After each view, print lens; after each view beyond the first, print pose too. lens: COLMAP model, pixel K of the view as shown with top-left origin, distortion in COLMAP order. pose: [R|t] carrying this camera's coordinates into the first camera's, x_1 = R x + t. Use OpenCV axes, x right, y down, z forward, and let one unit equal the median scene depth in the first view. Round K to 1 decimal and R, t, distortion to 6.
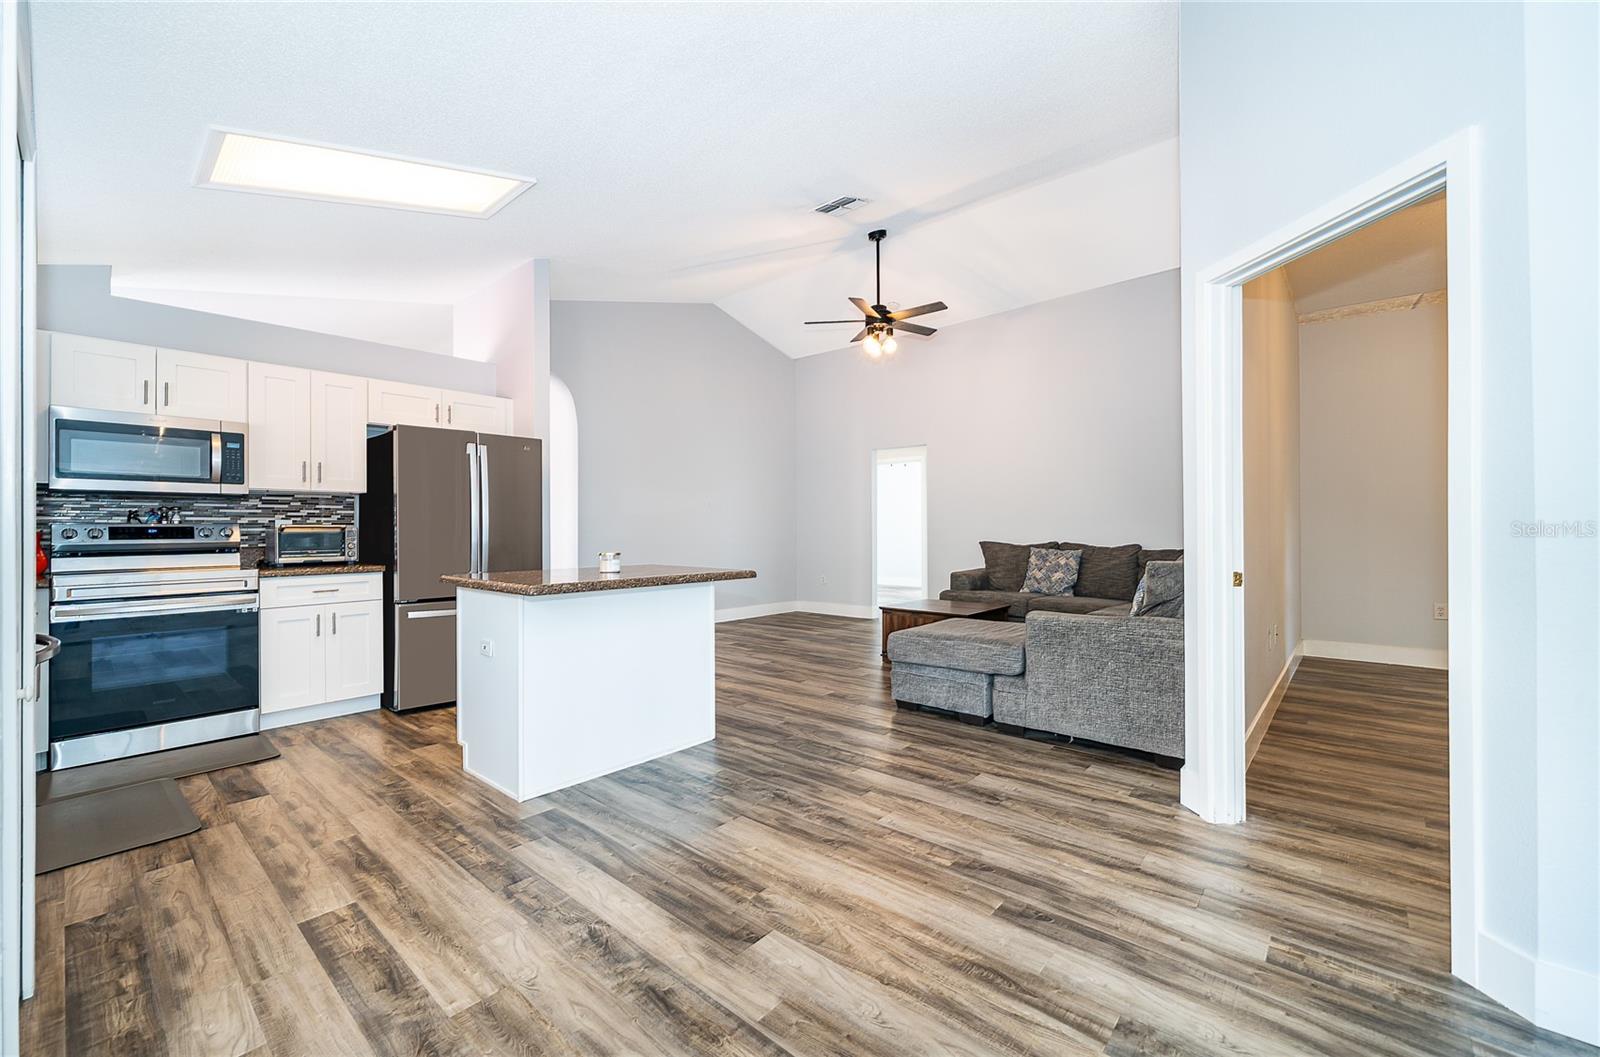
lens RADIAL K [[650.1, 0, 795.8], [0, 650.1, 528.2], [0, 0, 1]] dist [0.003831, 0.000030]
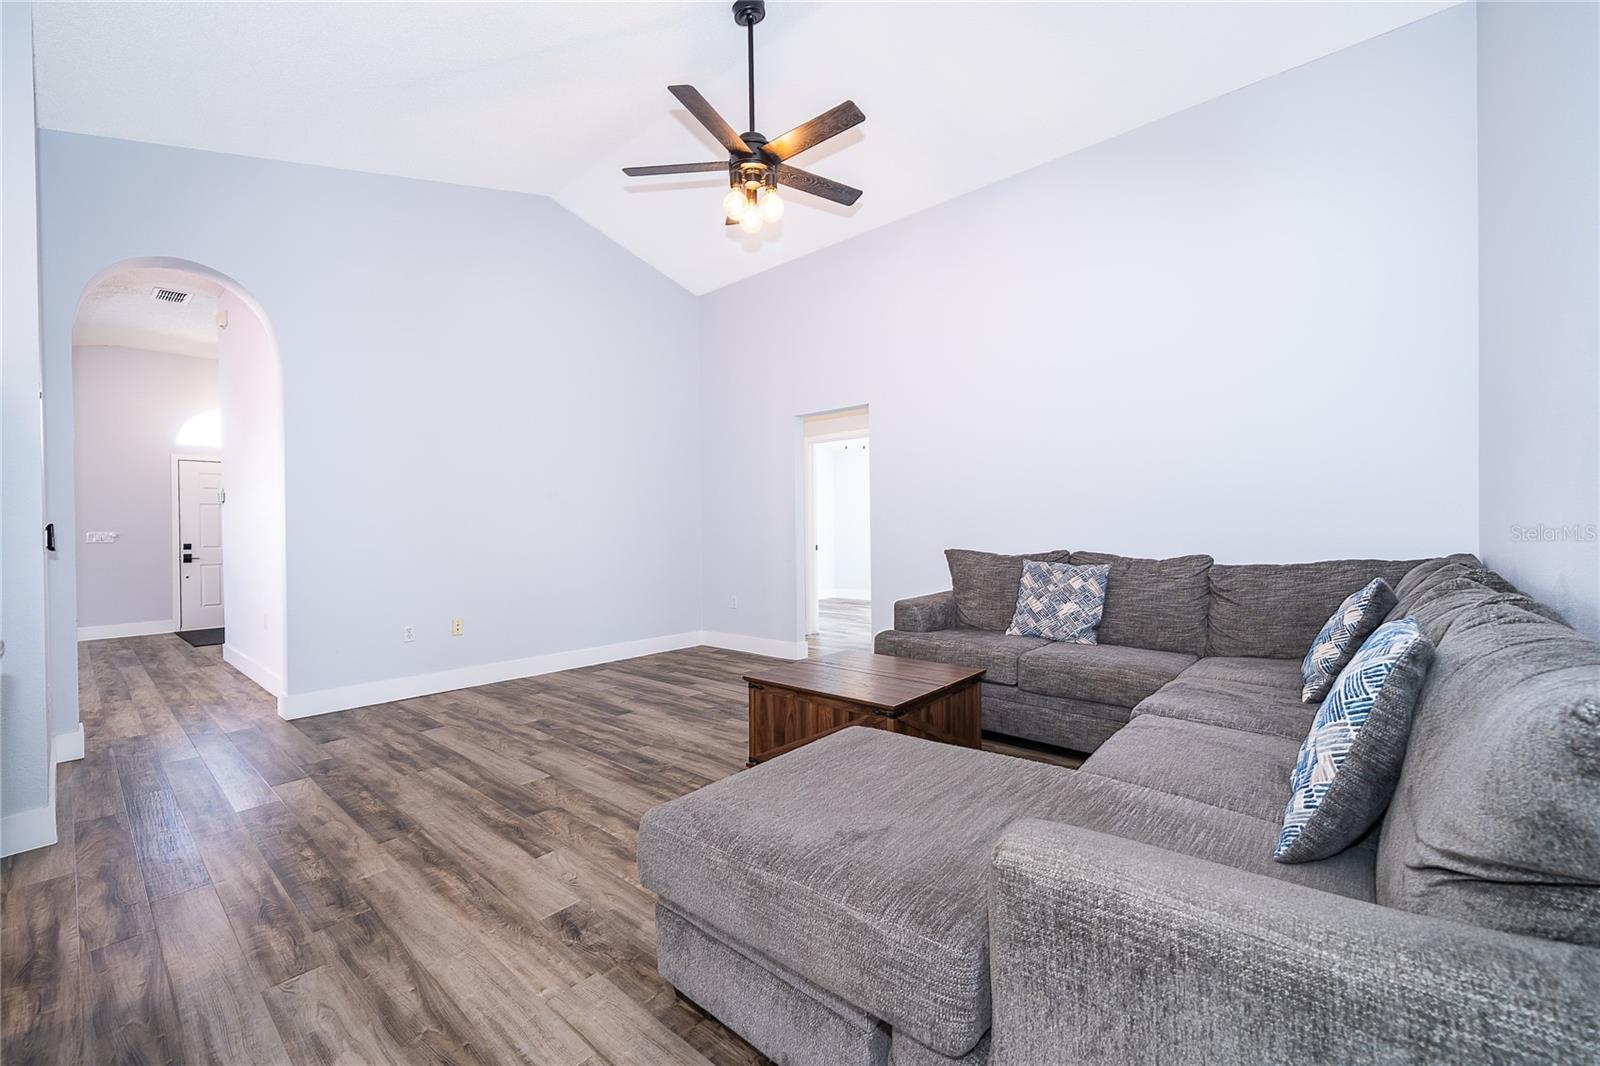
lens RADIAL K [[648.8, 0, 802.3], [0, 648.8, 532.6], [0, 0, 1]] dist [-0.004736, -0.000186]
pose [[0.999911, -0.006319, 0.011751, 0.155642], [0.006247, 0.999962, 0.006150, -0.001134], [-0.011790, -0.006076, 0.999912, 0.418546]]
